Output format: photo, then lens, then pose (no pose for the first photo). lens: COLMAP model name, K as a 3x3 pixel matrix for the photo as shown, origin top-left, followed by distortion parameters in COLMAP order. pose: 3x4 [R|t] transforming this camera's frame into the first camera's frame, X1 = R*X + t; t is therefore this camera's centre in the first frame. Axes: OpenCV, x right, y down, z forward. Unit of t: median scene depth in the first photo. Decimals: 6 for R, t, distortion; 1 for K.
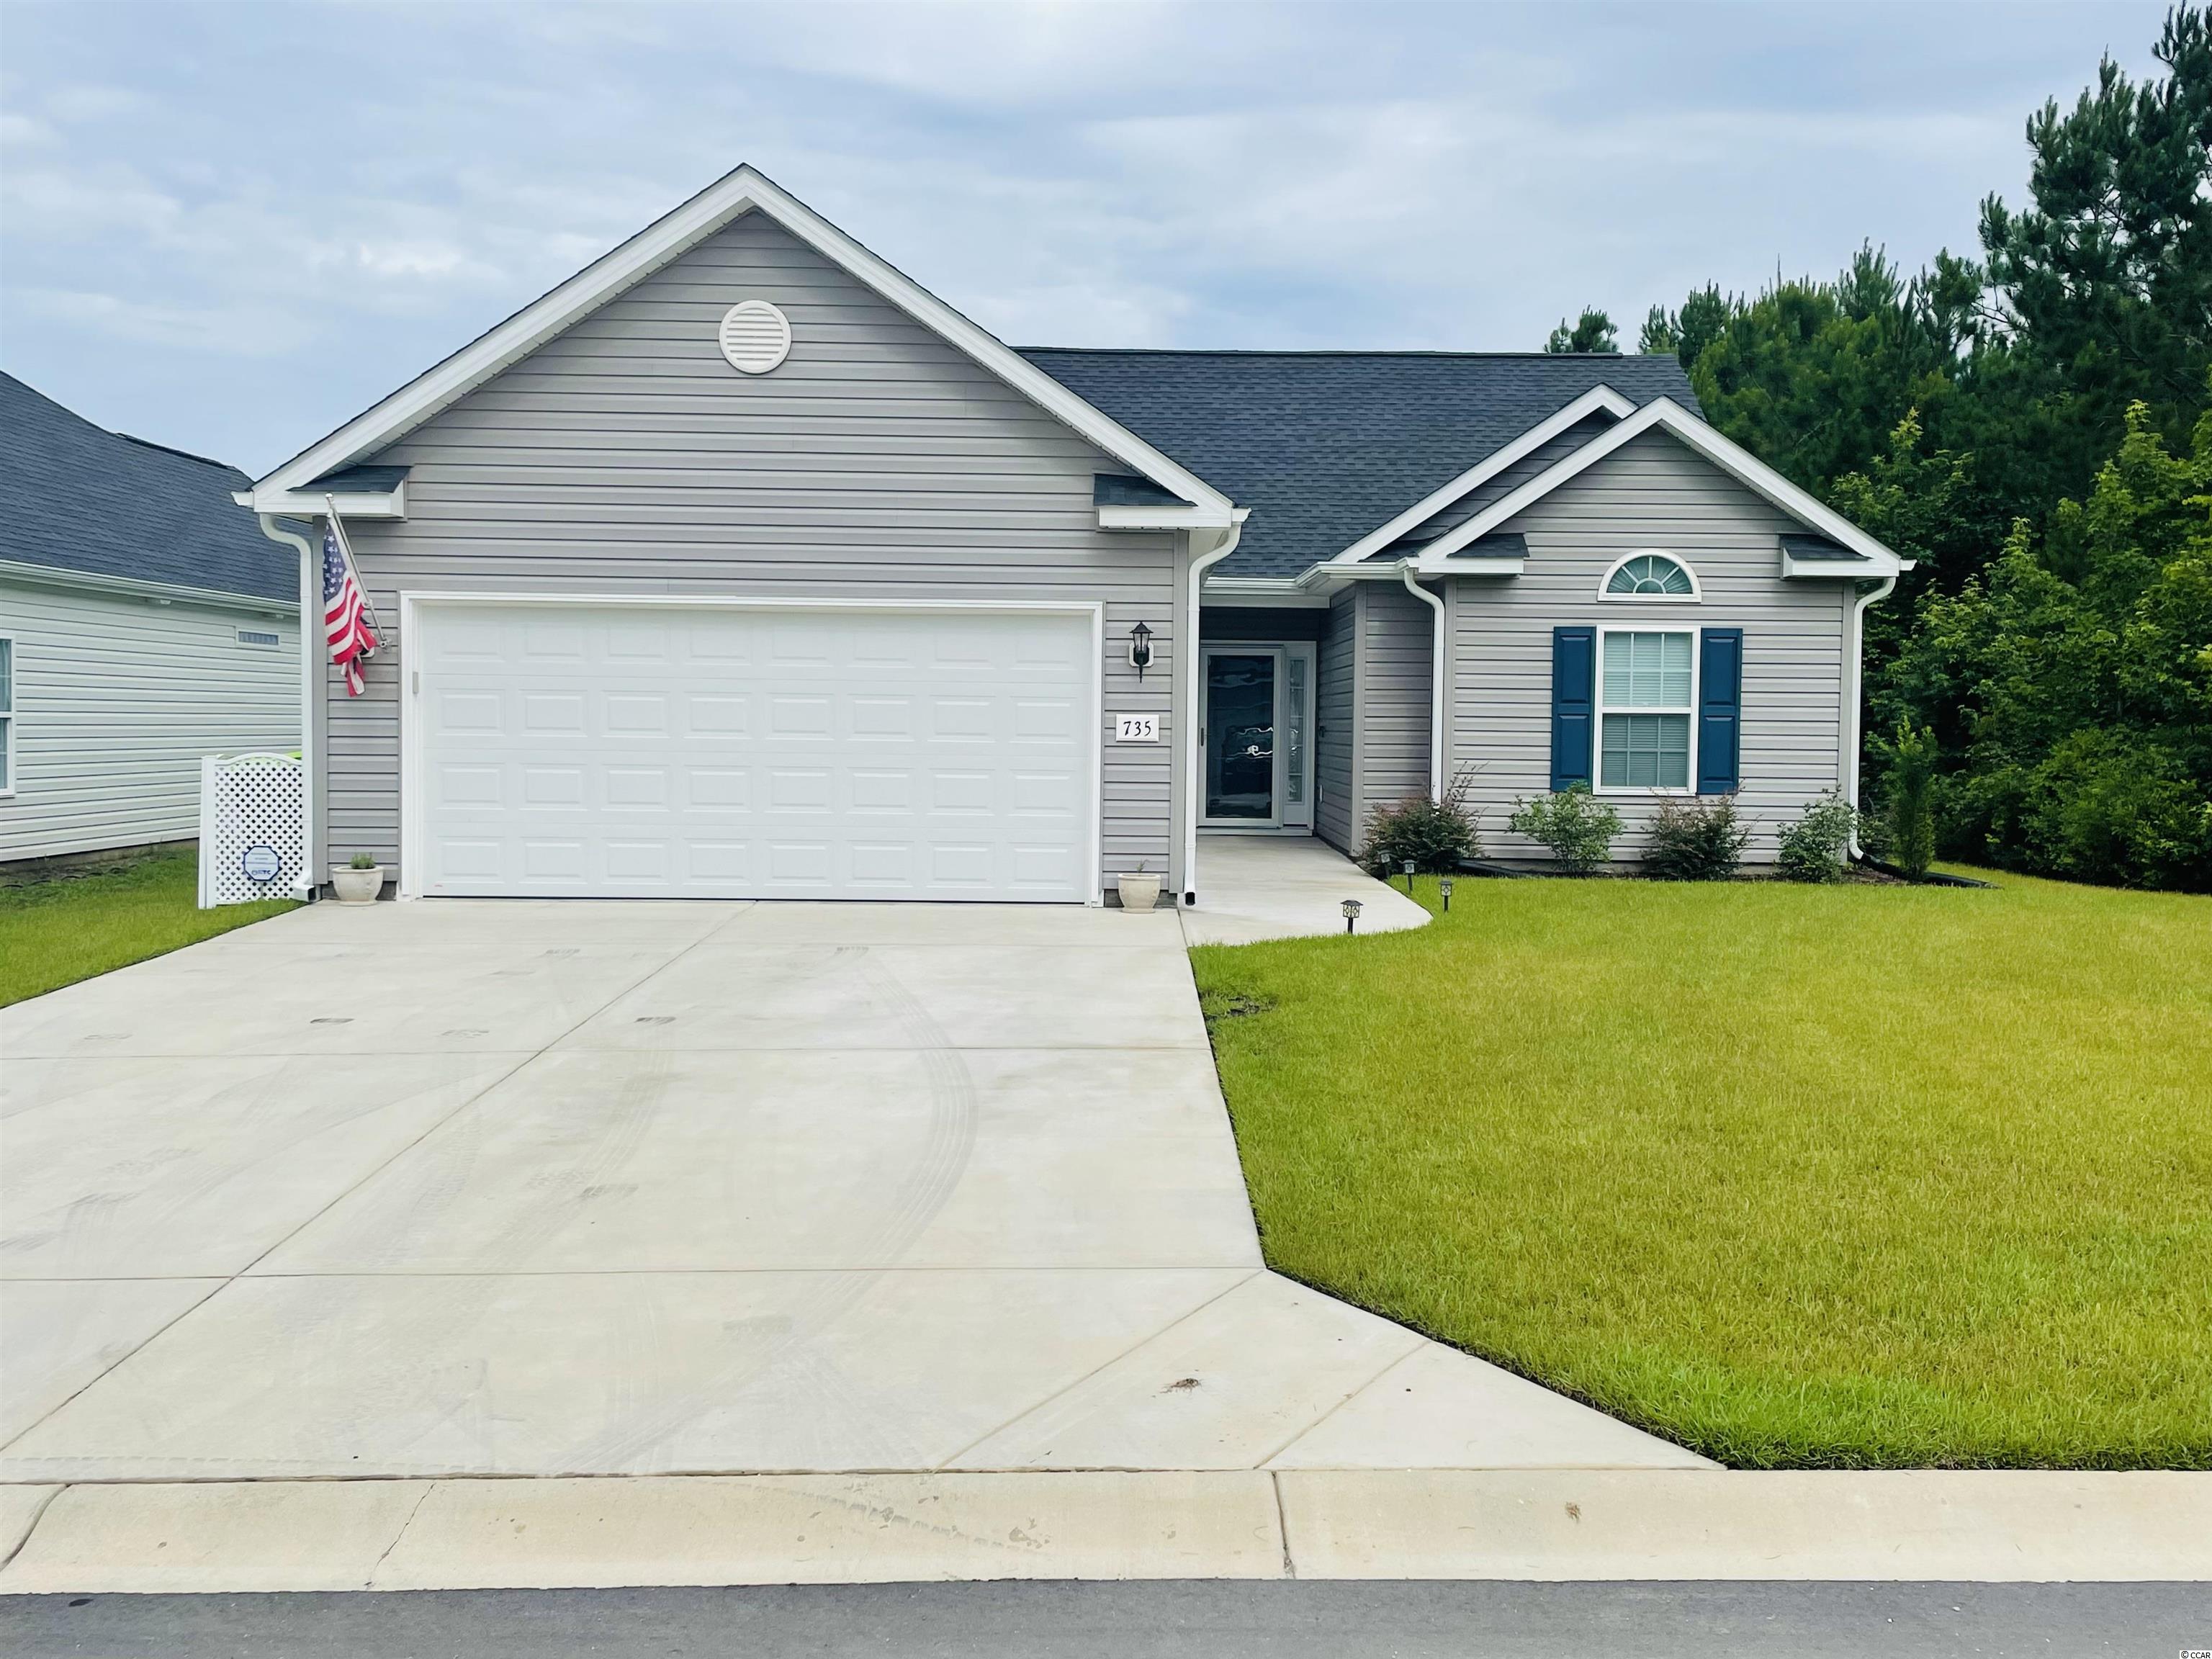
lens RADIAL K [[2134.5, 0, 1107.4], [0, 2134.5, 830.2], [0, 0, 1]] dist [0.099923, 0.000000]
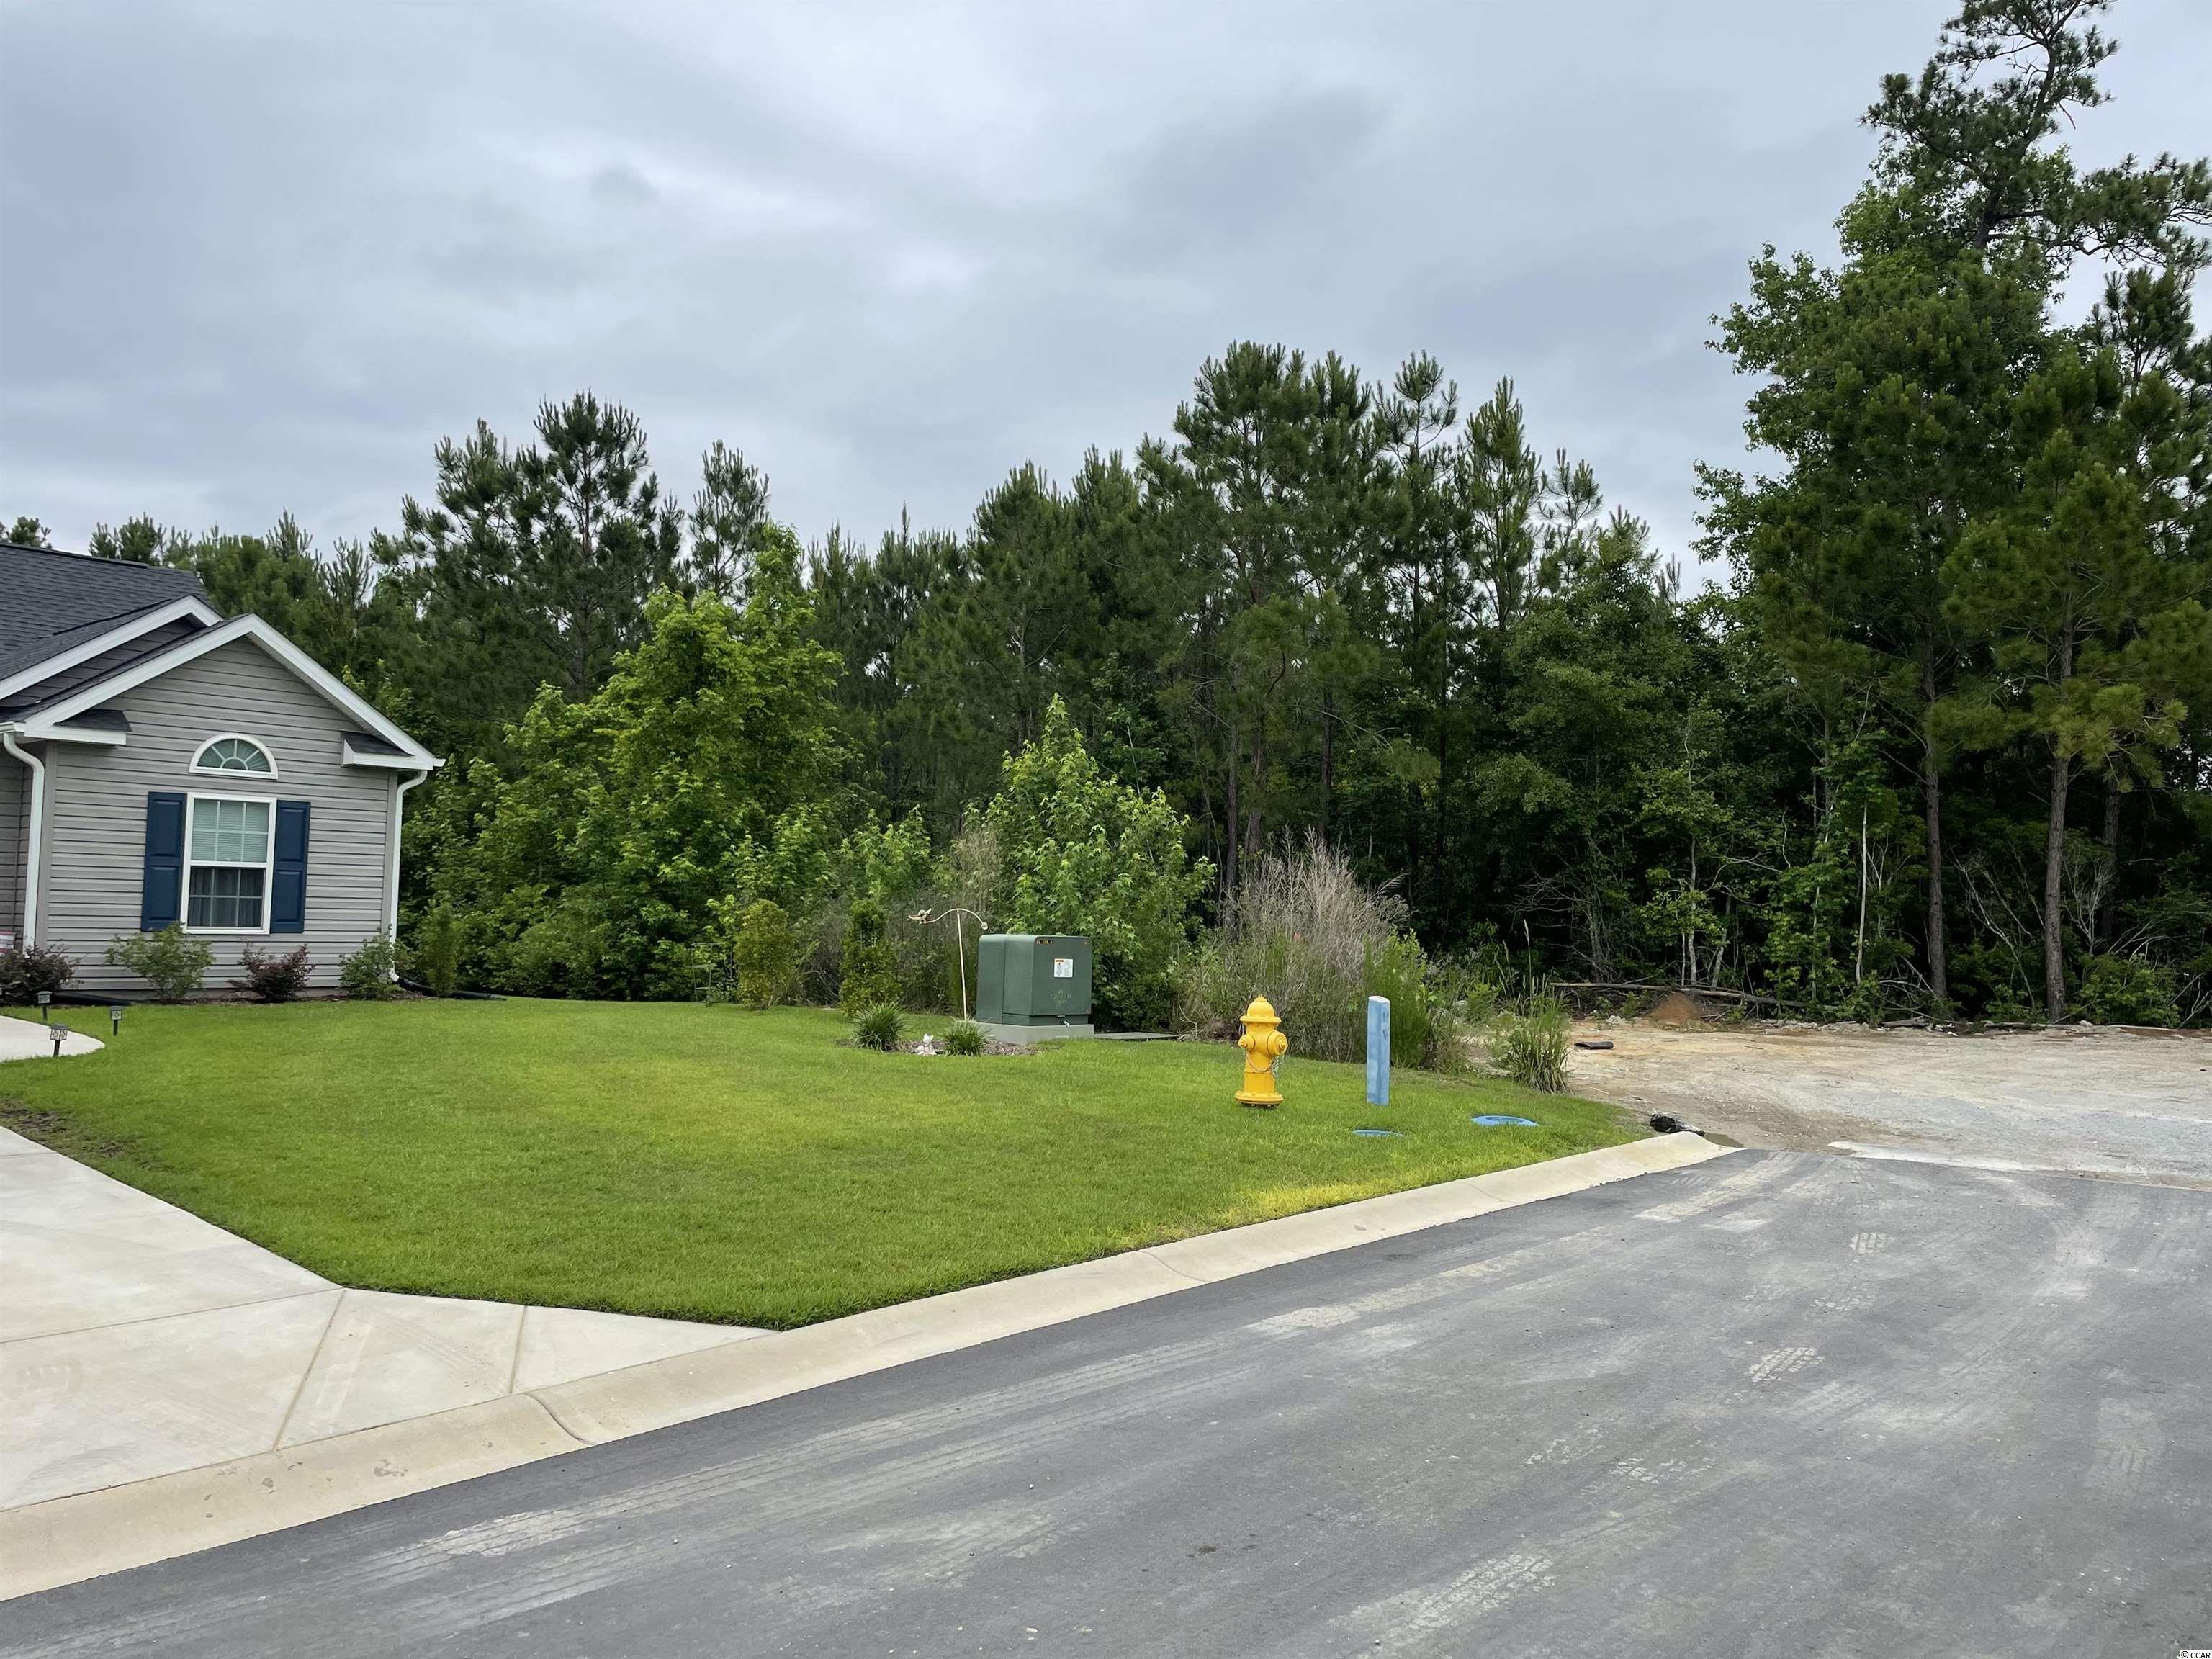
lens RADIAL K [[1661.8, 0, 1106.6], [0, 1661.8, 814.9], [0, 0, 1]] dist [0.082563, -0.097239]
pose [[0.677978, 0.046304, 0.733622, -0.116181], [0.018935, 0.996583, -0.080400, 0.002825], [-0.734838, 0.068401, 0.674785, -0.015175]]
